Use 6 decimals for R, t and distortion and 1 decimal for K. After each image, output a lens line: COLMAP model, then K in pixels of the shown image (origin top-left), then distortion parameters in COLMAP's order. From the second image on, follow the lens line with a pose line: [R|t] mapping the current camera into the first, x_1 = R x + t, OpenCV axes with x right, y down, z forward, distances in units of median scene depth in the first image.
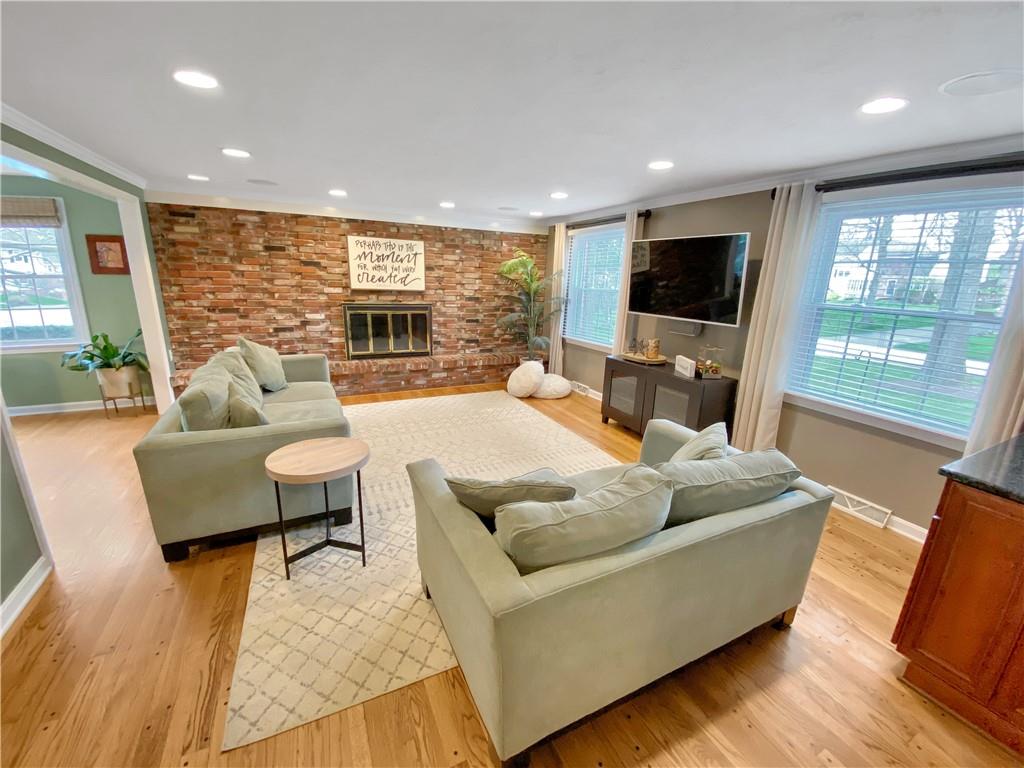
lens RADIAL K [[415.9, 0, 511.3], [0, 415.9, 385.0], [0, 0, 1]] dist [0.031835, -0.025066]
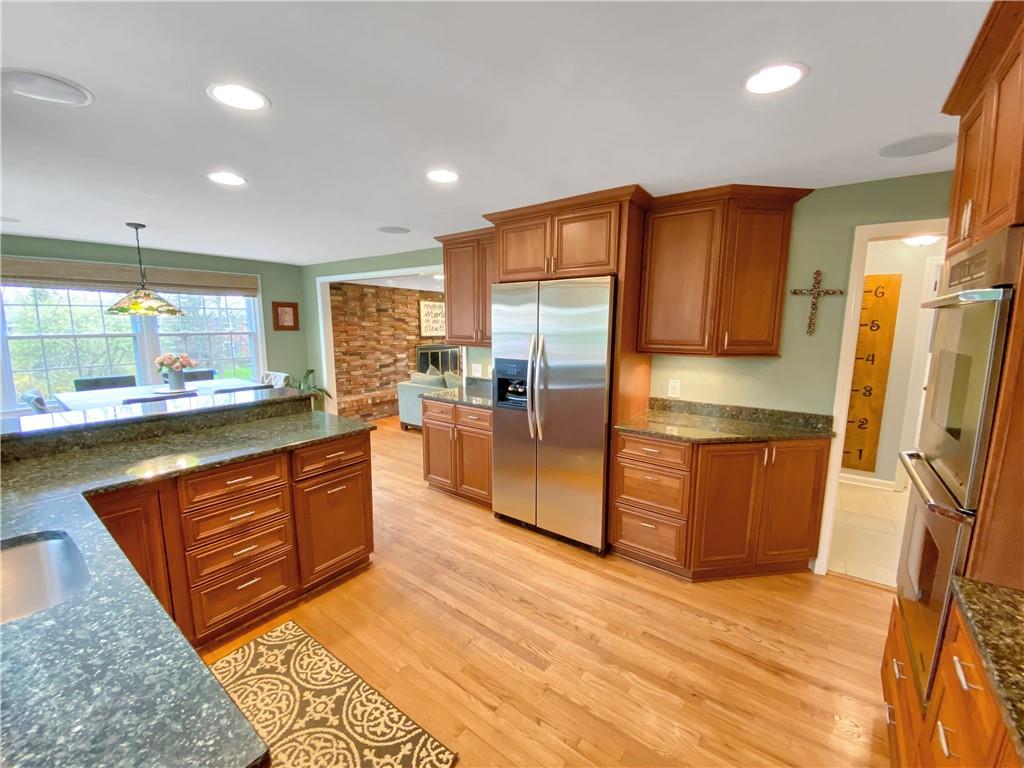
lens RADIAL K [[415.9, 0, 511.3], [0, 415.9, 385.0], [0, 0, 1]] dist [0.031835, -0.025066]
pose [[0.886358, -0.088761, 0.454412, -0.821715], [0.135380, 0.988244, -0.071032, 0.089749], [-0.442765, 0.124478, 0.887955, -0.433592]]
